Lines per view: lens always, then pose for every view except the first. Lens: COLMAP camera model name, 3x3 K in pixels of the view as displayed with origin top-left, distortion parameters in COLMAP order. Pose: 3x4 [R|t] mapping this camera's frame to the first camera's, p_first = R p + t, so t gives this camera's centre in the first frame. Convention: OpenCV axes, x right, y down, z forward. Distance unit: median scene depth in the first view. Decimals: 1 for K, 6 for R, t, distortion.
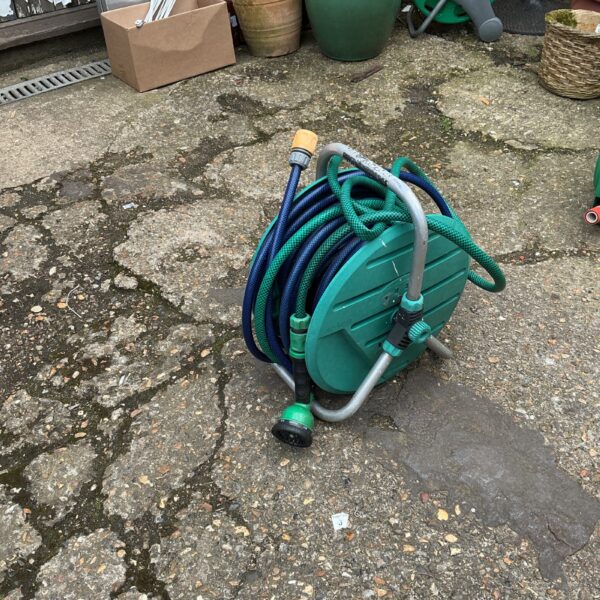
lens RADIAL K [[705.6, 0, 297.3], [0, 705.6, 298.3], [0, 0, 1]] dist [0.006112, 0.000000]
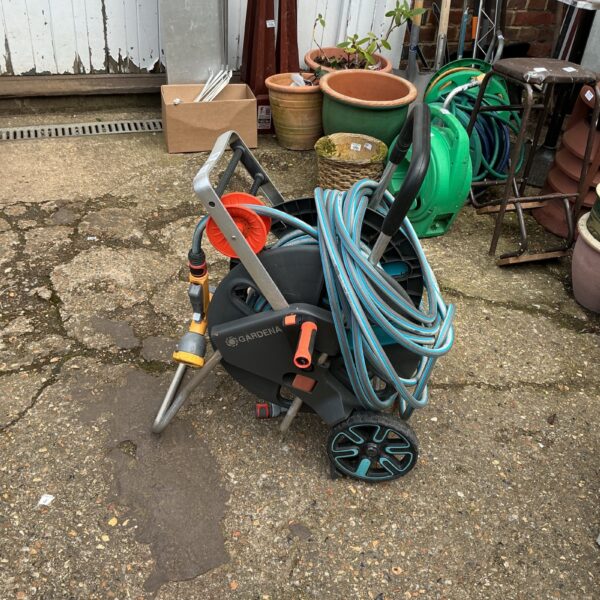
lens RADIAL K [[705.6, 0, 303.0], [0, 705.6, 299.1], [0, 0, 1]] dist [0.006112, 0.000000]
pose [[0.934901, 0.279807, -0.218329, 0.456892], [-0.294304, 0.955023, -0.036290, -0.097493], [0.198355, 0.098183, 0.975200, -0.174567]]
